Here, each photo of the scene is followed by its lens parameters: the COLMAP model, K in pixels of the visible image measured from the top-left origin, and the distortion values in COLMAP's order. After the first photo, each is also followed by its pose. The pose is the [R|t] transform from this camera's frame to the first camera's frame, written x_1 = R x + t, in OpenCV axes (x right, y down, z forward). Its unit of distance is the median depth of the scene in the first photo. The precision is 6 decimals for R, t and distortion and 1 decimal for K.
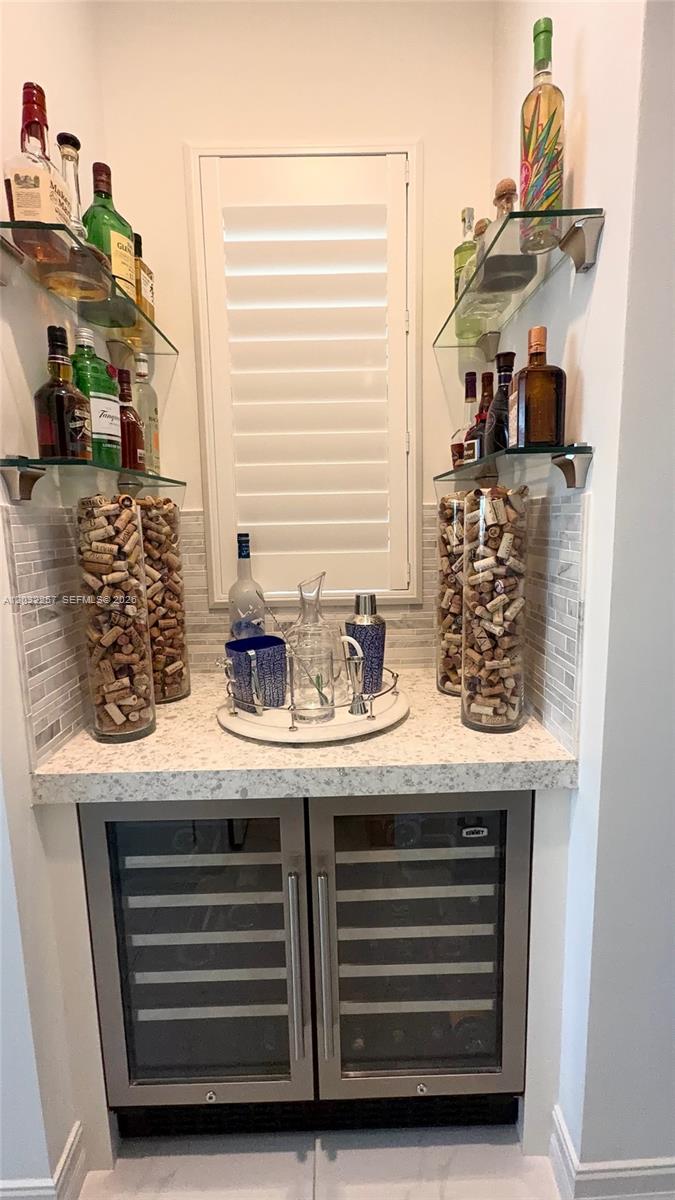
lens RADIAL K [[535.4, 0, 337.5], [0, 535.4, 600.0], [0, 0, 1]] dist [-0.015749, 0.000572]
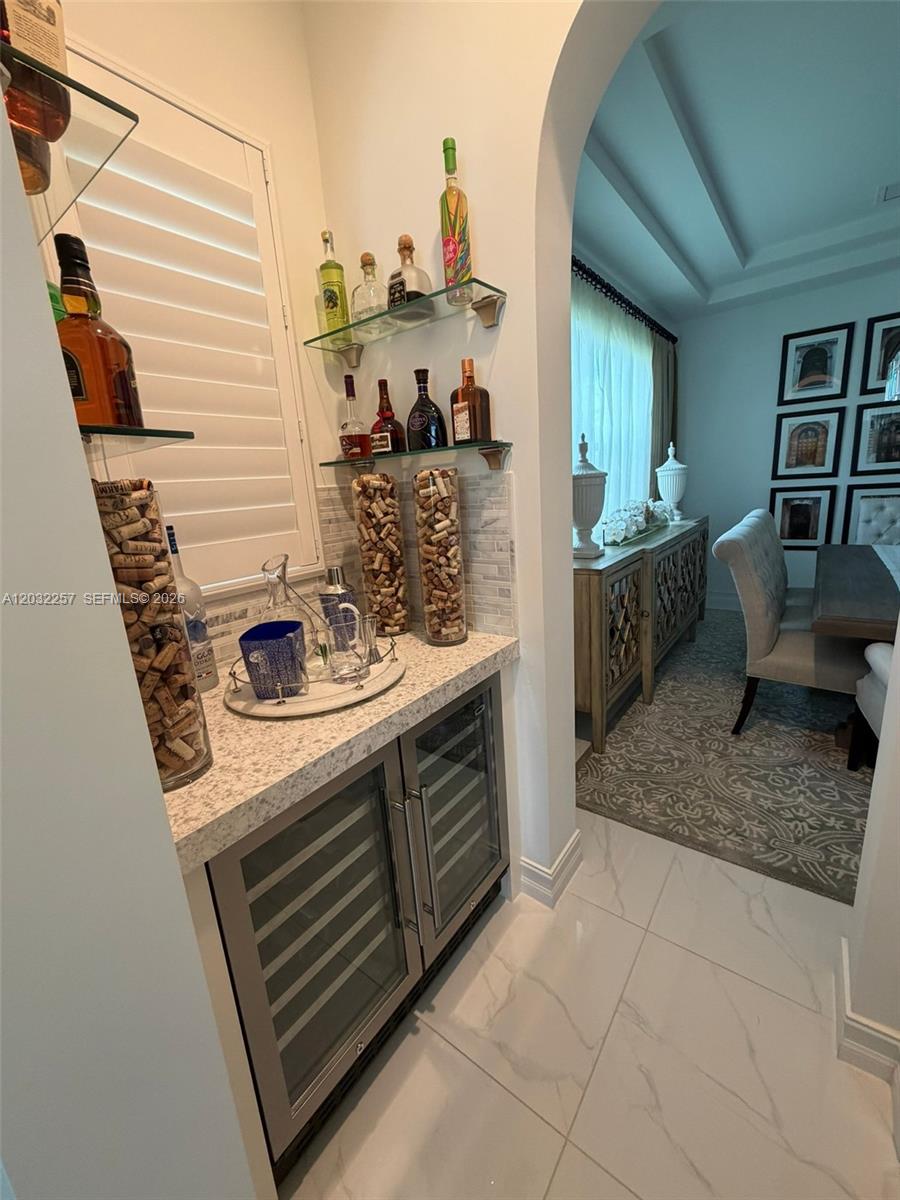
lens RADIAL K [[480.5, 0, 450.0], [0, 480.5, 600.0], [0, 0, 1]] dist [-0.013525, 0.000026]
pose [[0.607802, -0.206094, 0.766878, -0.701859], [0.172919, 0.976909, 0.125489, -0.031810], [-0.775033, 0.056335, 0.629405, 0.212546]]
